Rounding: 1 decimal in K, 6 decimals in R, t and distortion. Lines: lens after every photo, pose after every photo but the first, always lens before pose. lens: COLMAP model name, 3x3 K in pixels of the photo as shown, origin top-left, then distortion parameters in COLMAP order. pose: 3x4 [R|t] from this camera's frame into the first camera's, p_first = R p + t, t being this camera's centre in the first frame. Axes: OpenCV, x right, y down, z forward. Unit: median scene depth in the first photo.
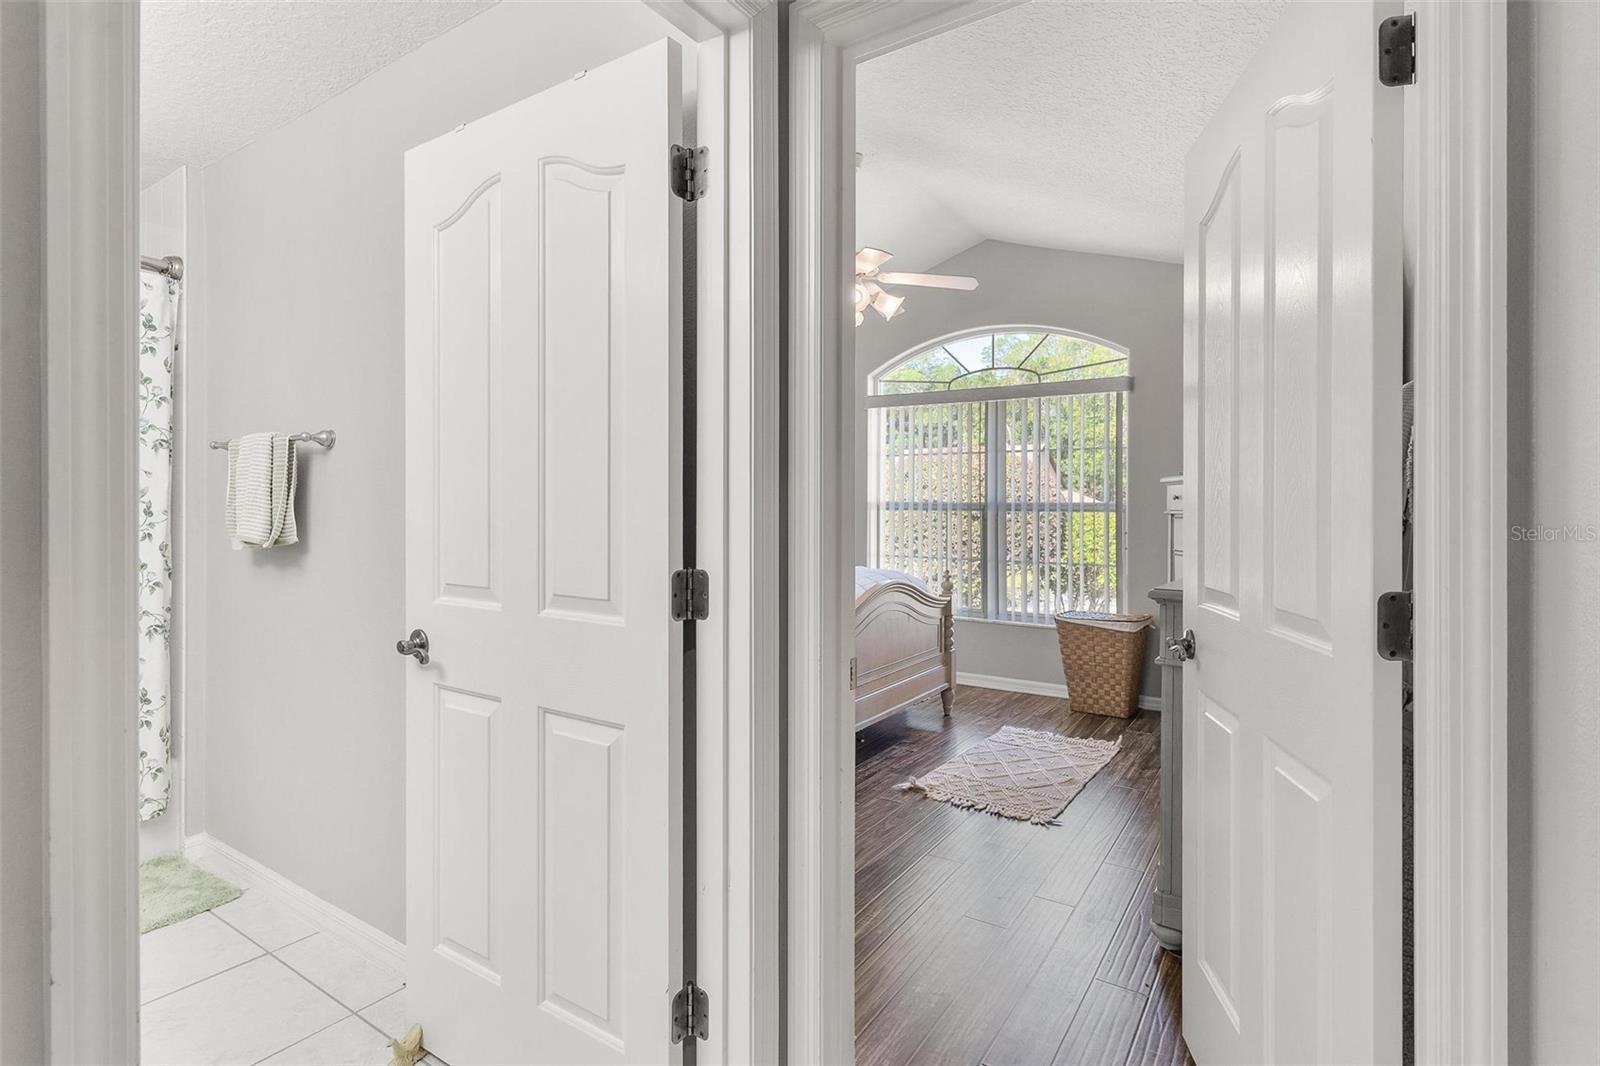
lens RADIAL K [[789.1, 0, 793.2], [0, 789.1, 514.4], [0, 0, 1]] dist [0.002188, 0.000802]
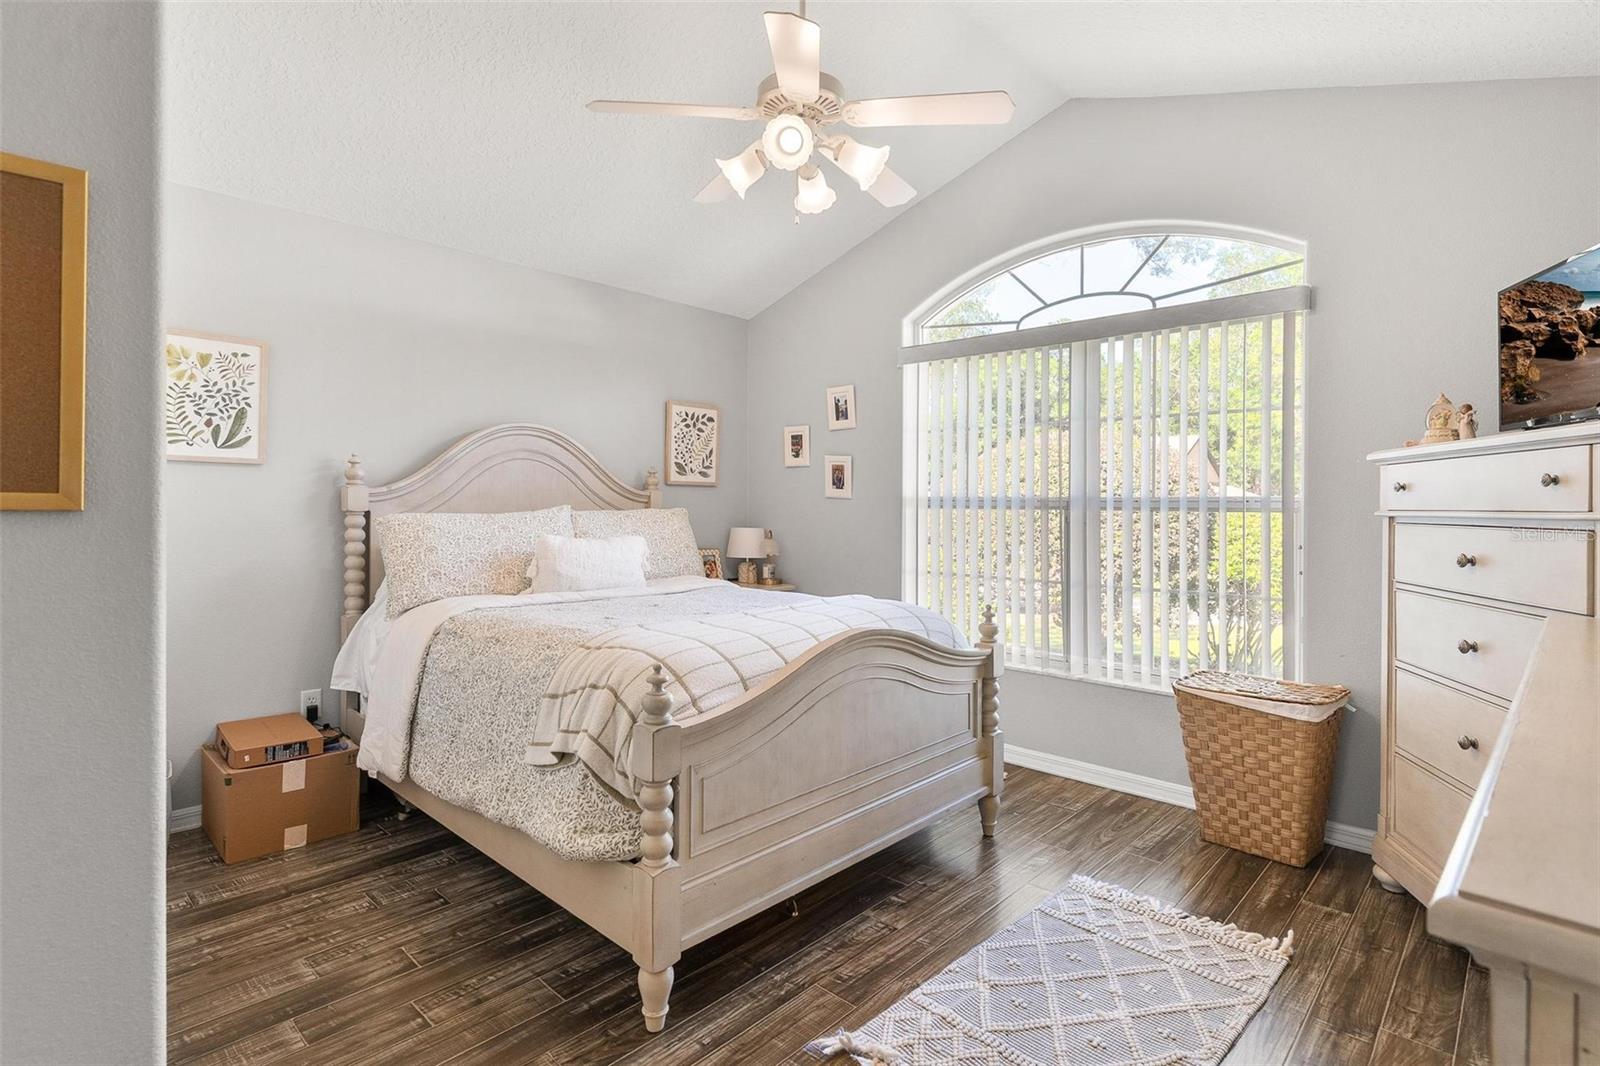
lens RADIAL K [[789.1, 0, 793.2], [0, 789.1, 514.4], [0, 0, 1]] dist [0.002188, 0.000802]
pose [[0.985519, 0.002172, -0.169550, 0.144367], [-0.001621, 0.999993, 0.003389, -0.002773], [0.169556, -0.003066, 0.985516, 0.347211]]
